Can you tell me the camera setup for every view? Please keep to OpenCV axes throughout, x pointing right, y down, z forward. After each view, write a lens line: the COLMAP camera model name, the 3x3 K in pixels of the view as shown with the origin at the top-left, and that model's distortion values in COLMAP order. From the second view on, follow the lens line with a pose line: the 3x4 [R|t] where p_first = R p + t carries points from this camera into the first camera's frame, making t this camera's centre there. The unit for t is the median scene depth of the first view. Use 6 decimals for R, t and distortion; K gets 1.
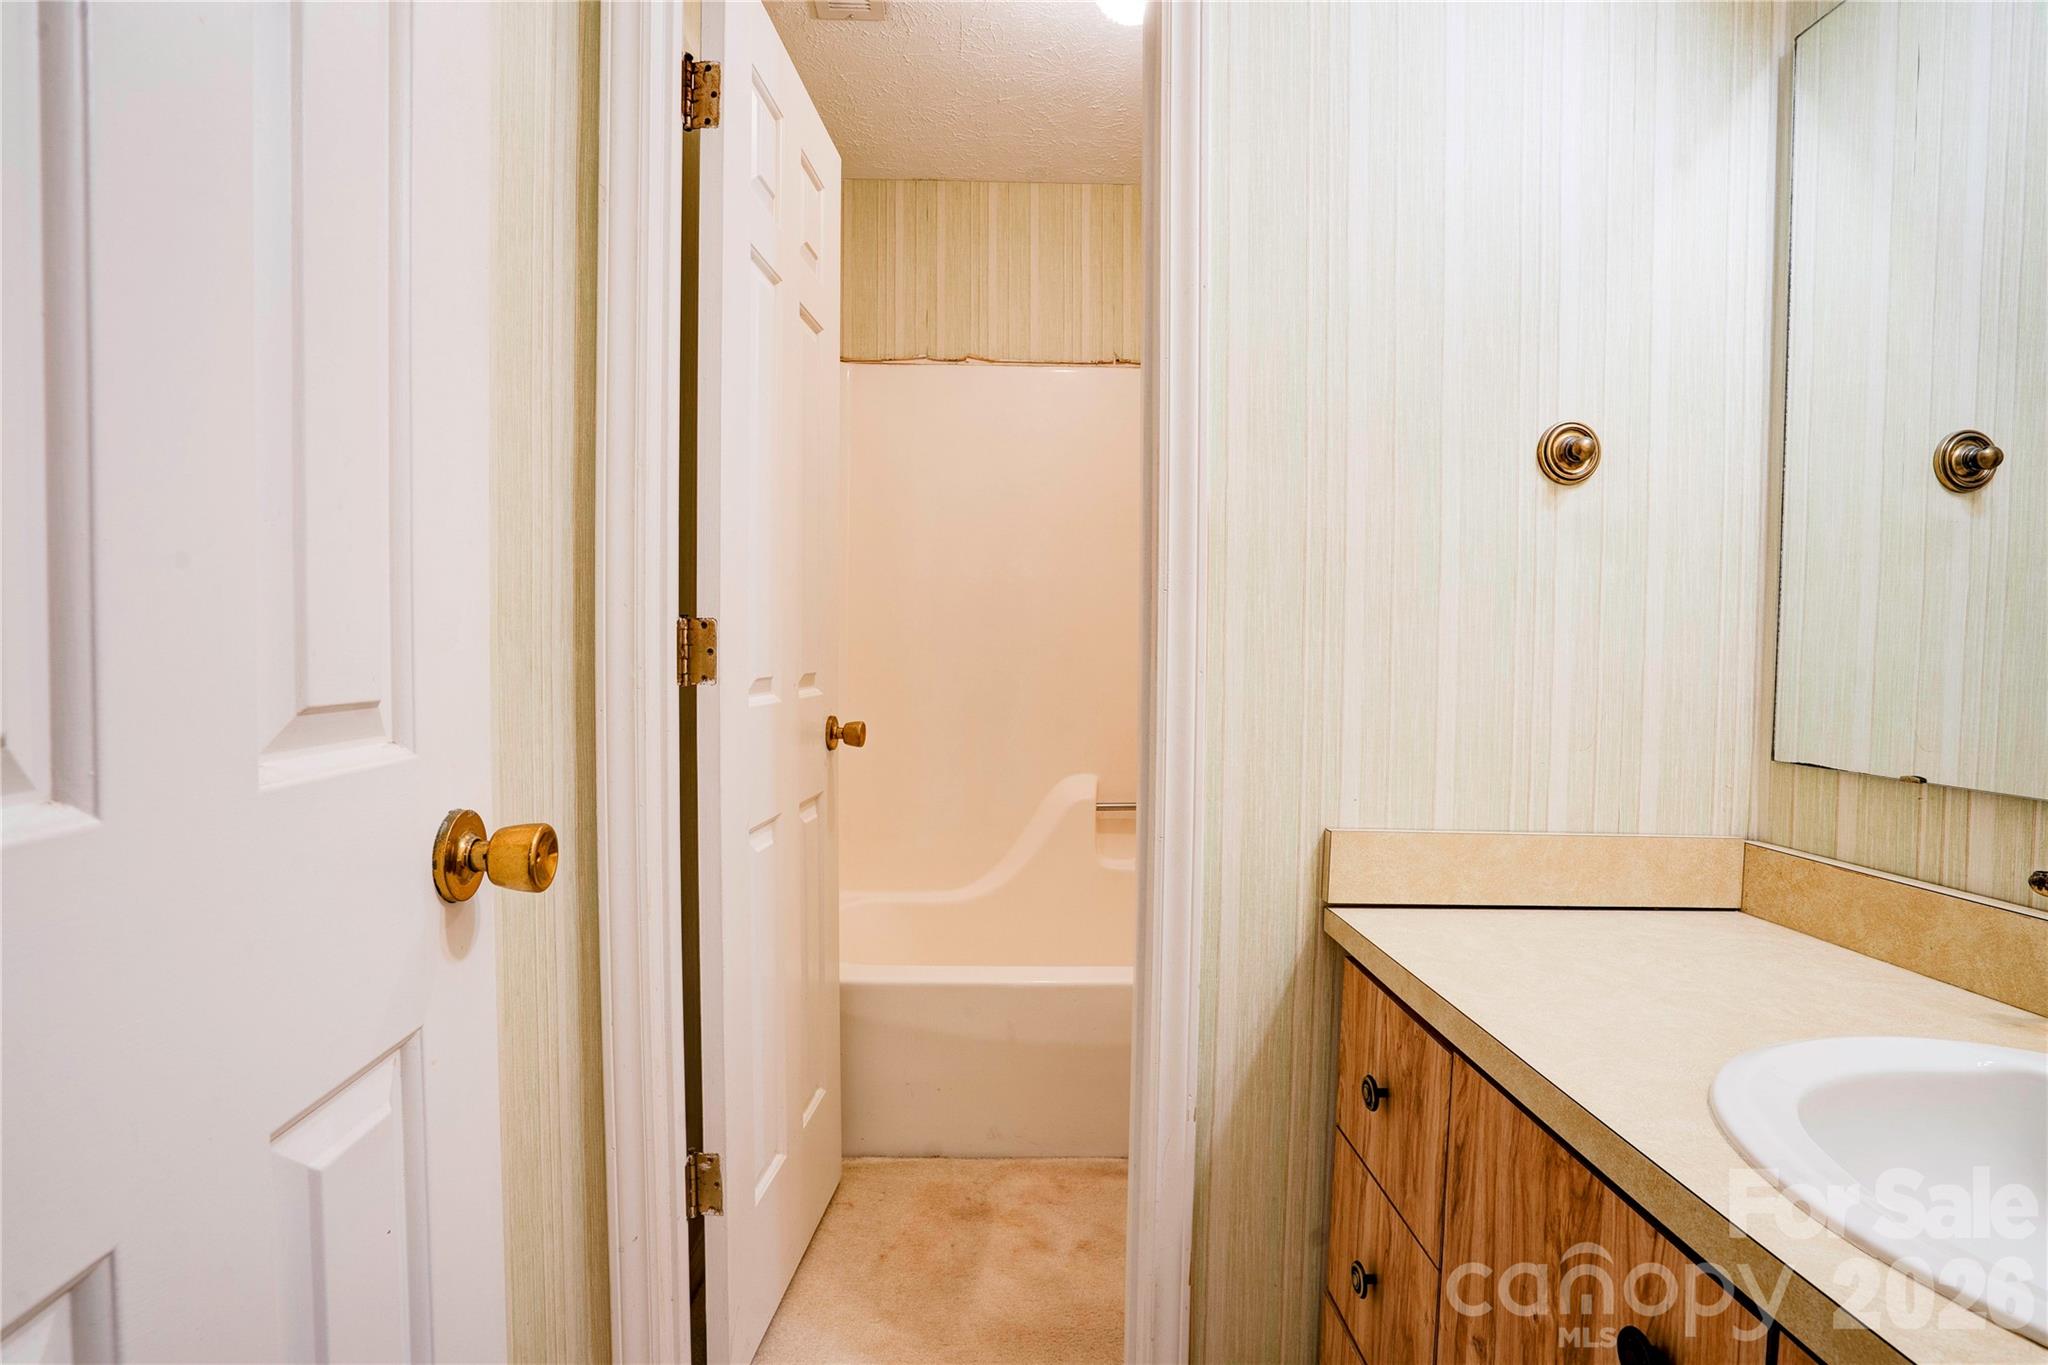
lens RADIAL K [[982.8, 0, 990.4], [0, 982.8, 676.1], [0, 0, 1]] dist [-0.002516, 0.007253]
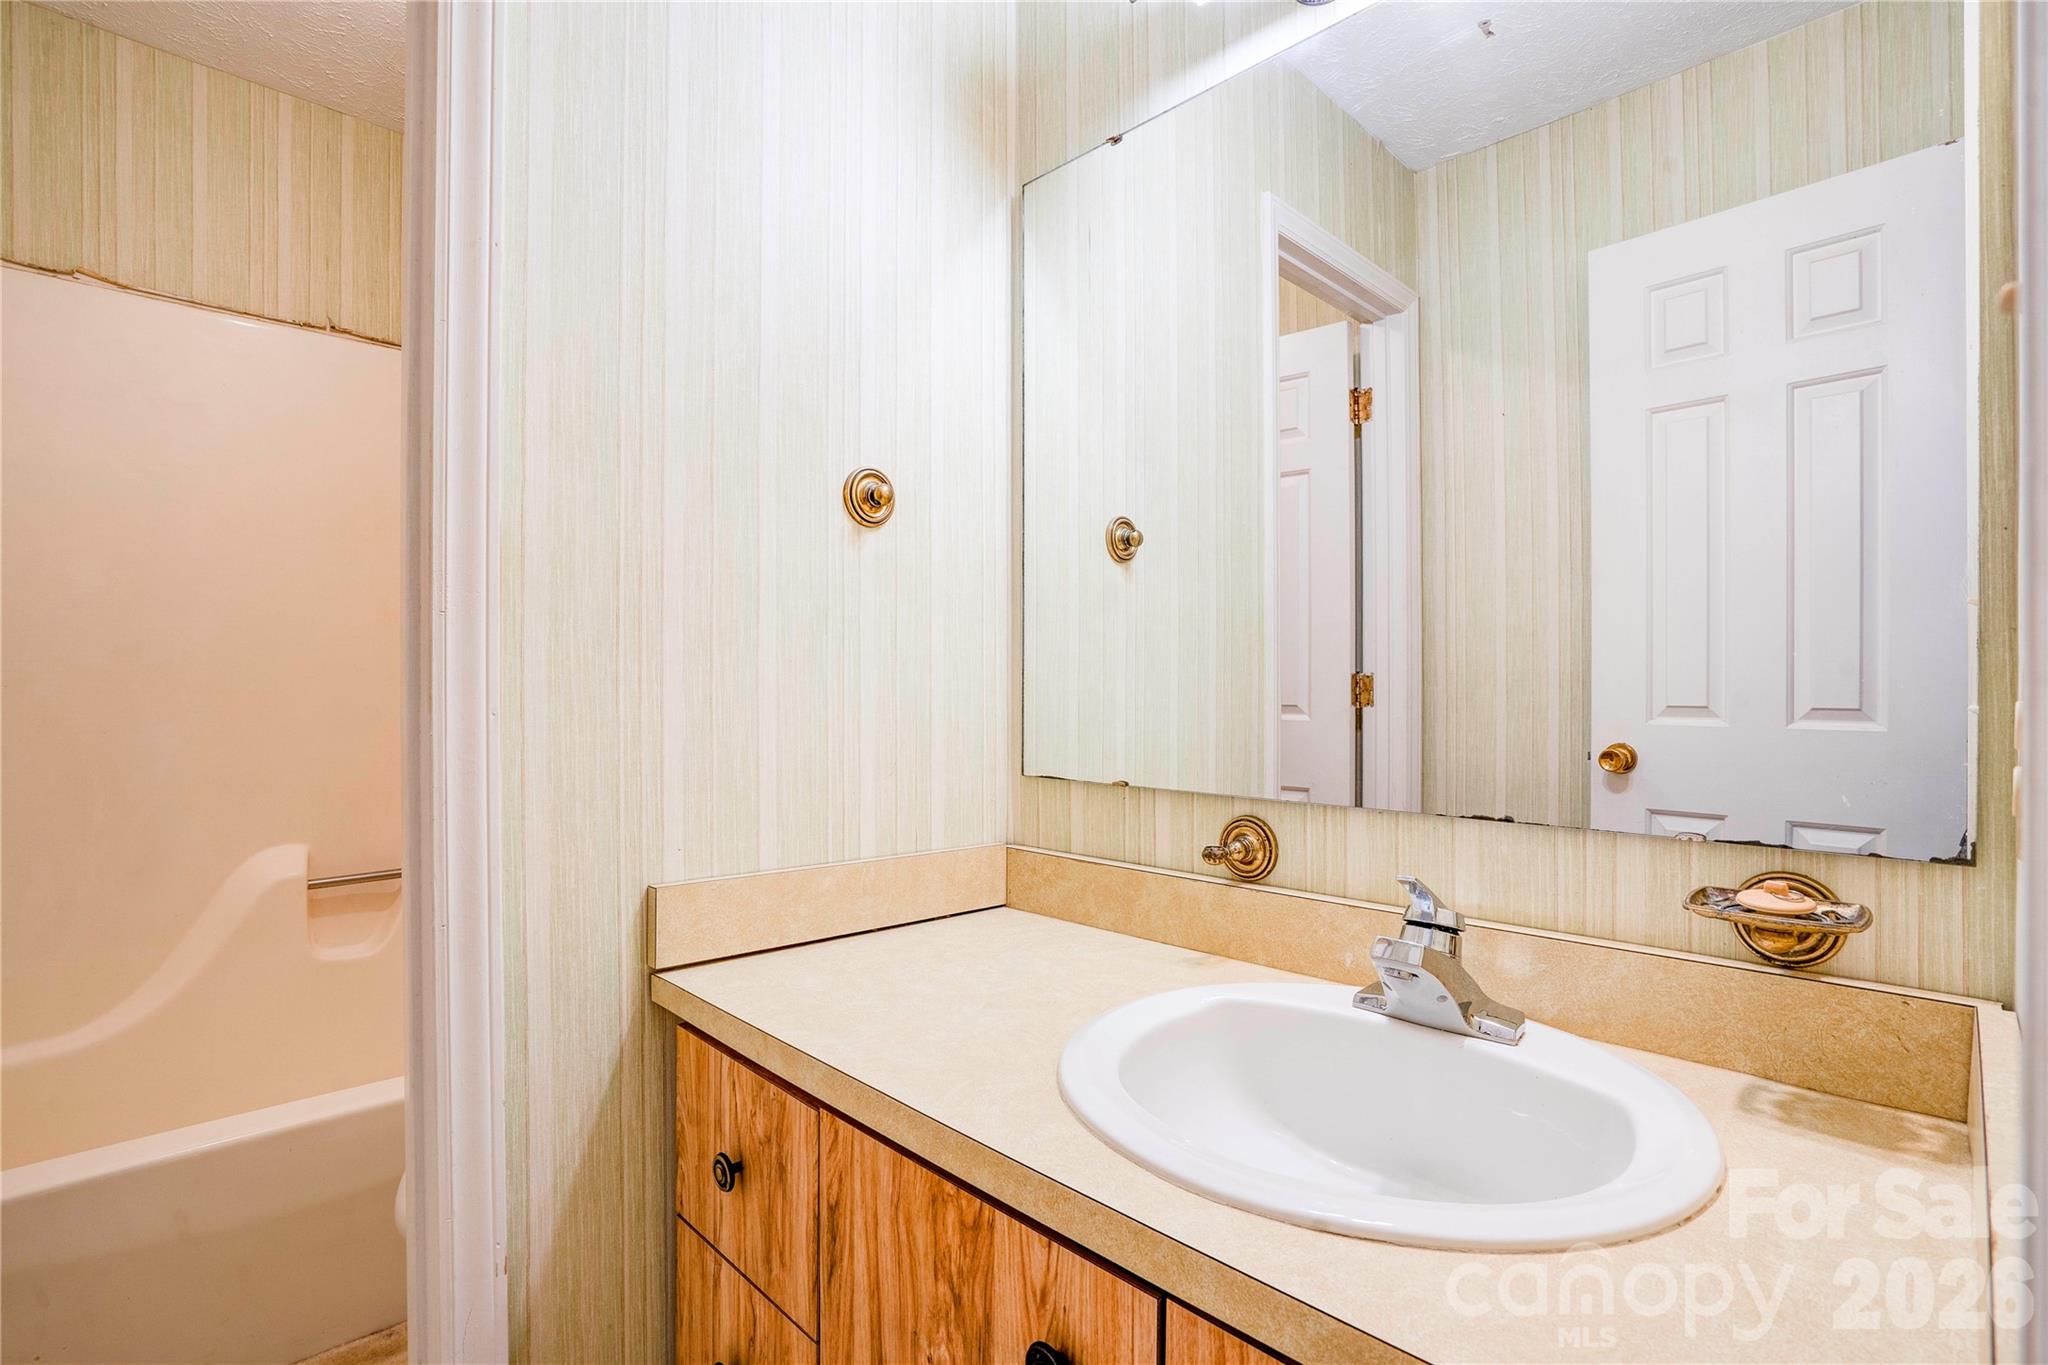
lens RADIAL K [[989.1, 0, 1022.0], [0, 989.1, 686.3], [0, 0, 1]] dist [-0.063194, 0.039254]
pose [[0.725714, -0.009168, 0.687935, -0.025957], [0.025829, 0.999569, -0.013926, -0.005314], [-0.687511, 0.027875, 0.725639, 0.135700]]
